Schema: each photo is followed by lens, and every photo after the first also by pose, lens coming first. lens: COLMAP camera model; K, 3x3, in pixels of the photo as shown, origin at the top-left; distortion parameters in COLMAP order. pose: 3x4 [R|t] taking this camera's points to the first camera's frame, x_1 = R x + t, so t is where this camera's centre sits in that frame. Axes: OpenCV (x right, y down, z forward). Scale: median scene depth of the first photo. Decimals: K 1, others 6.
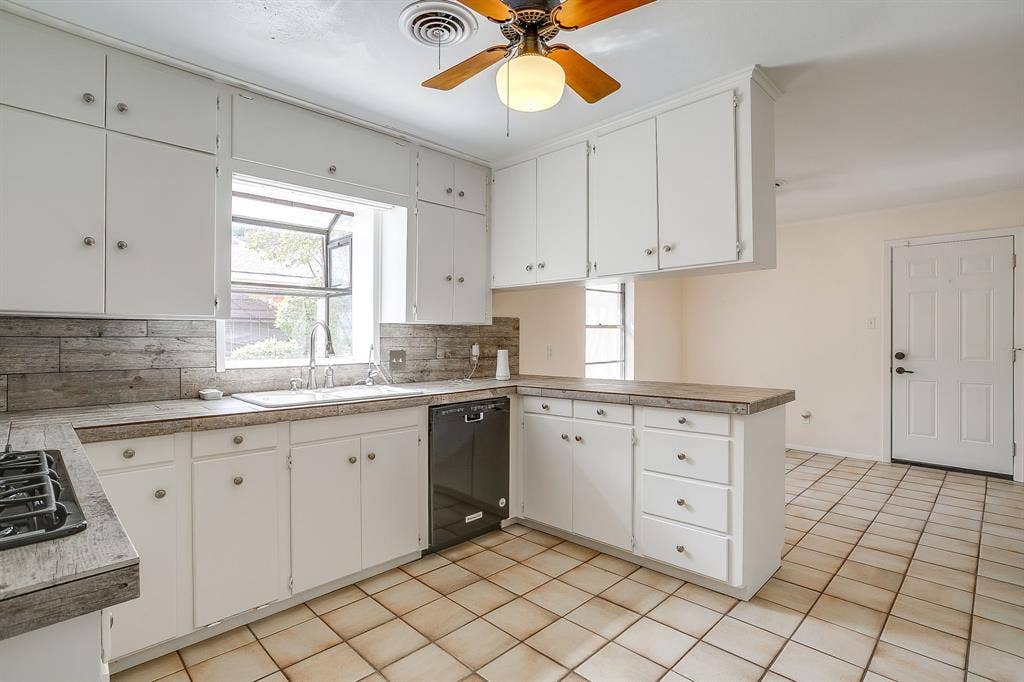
lens RADIAL K [[494.9, 0, 507.8], [0, 494.9, 338.6], [0, 0, 1]] dist [-0.060125, 0.035930]
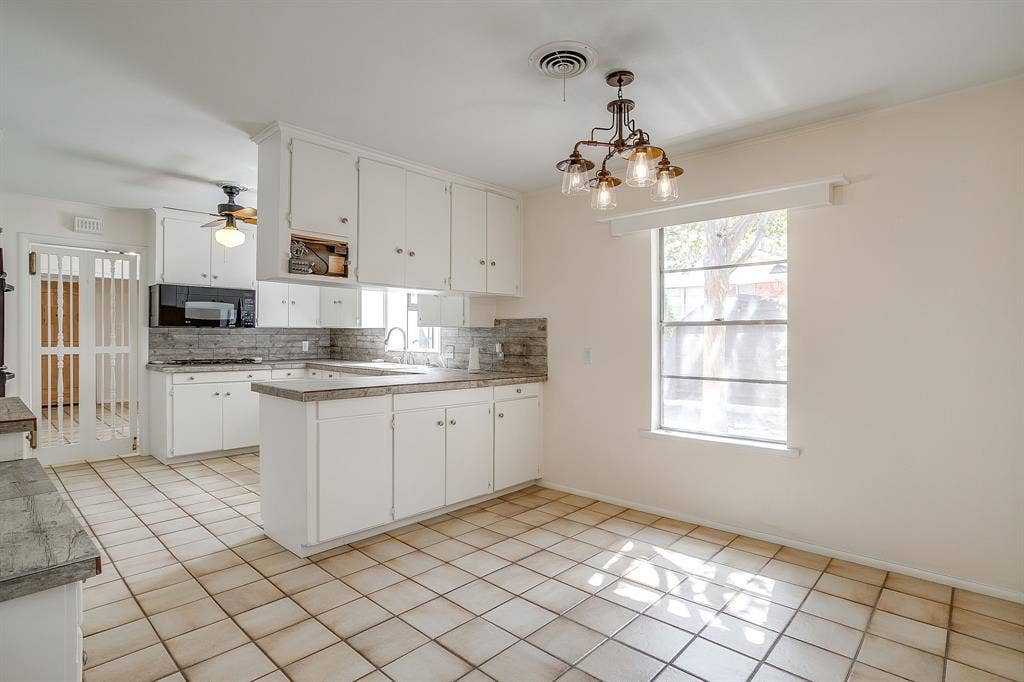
lens RADIAL K [[505.9, 0, 488.5], [0, 505.9, 345.2], [0, 0, 1]] dist [0.001699, 0.000780]
pose [[0.022776, 0.020117, -0.999538, 1.498213], [-0.010613, 0.999746, 0.019879, -0.009411], [0.999684, 0.010156, 0.022984, 1.252404]]
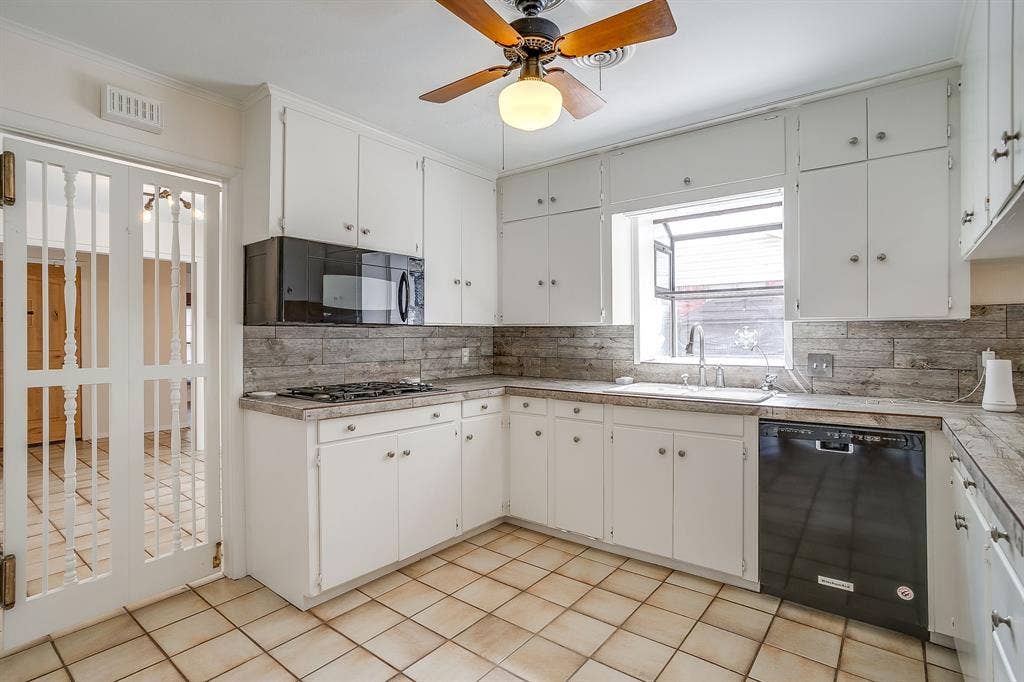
lens RADIAL K [[494.9, 0, 507.8], [0, 494.9, 338.6], [0, 0, 1]] dist [-0.060125, 0.035930]
pose [[0.131474, 0.003671, -0.991313, 0.596941], [-0.001604, 0.999993, 0.003490, -0.004069], [0.991318, 0.001131, 0.131479, 0.432282]]
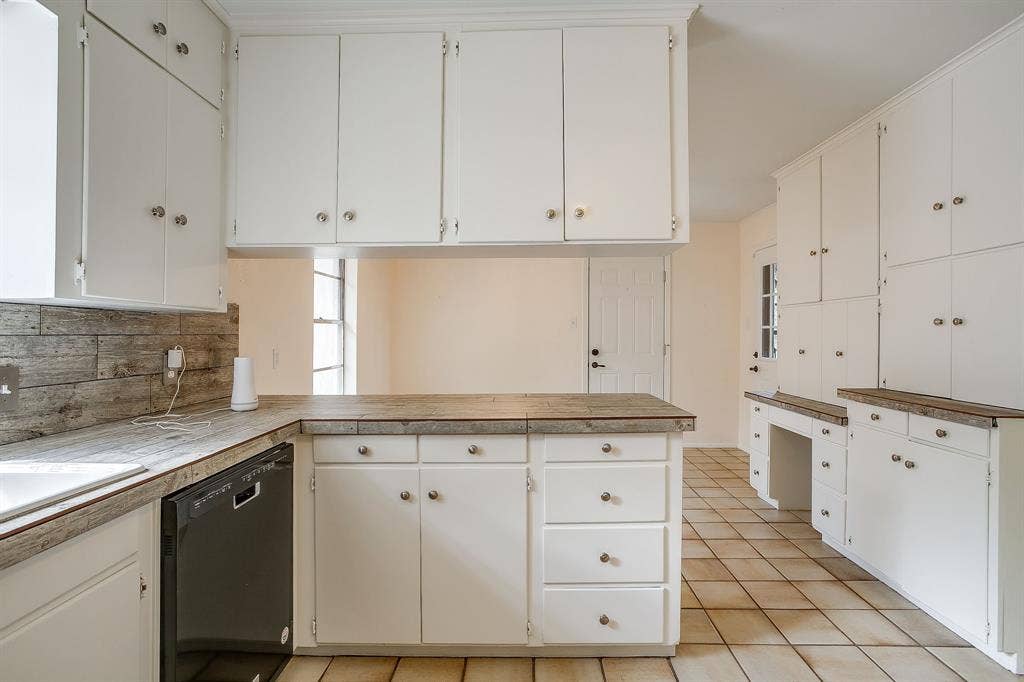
lens RADIAL K [[494.9, 0, 507.8], [0, 494.9, 338.6], [0, 0, 1]] dist [-0.060125, 0.035930]
pose [[0.723679, -0.002736, 0.690131, -0.222241], [0.000571, 0.999994, 0.003365, -0.000291], [-0.690136, -0.002041, 0.723676, 0.477718]]
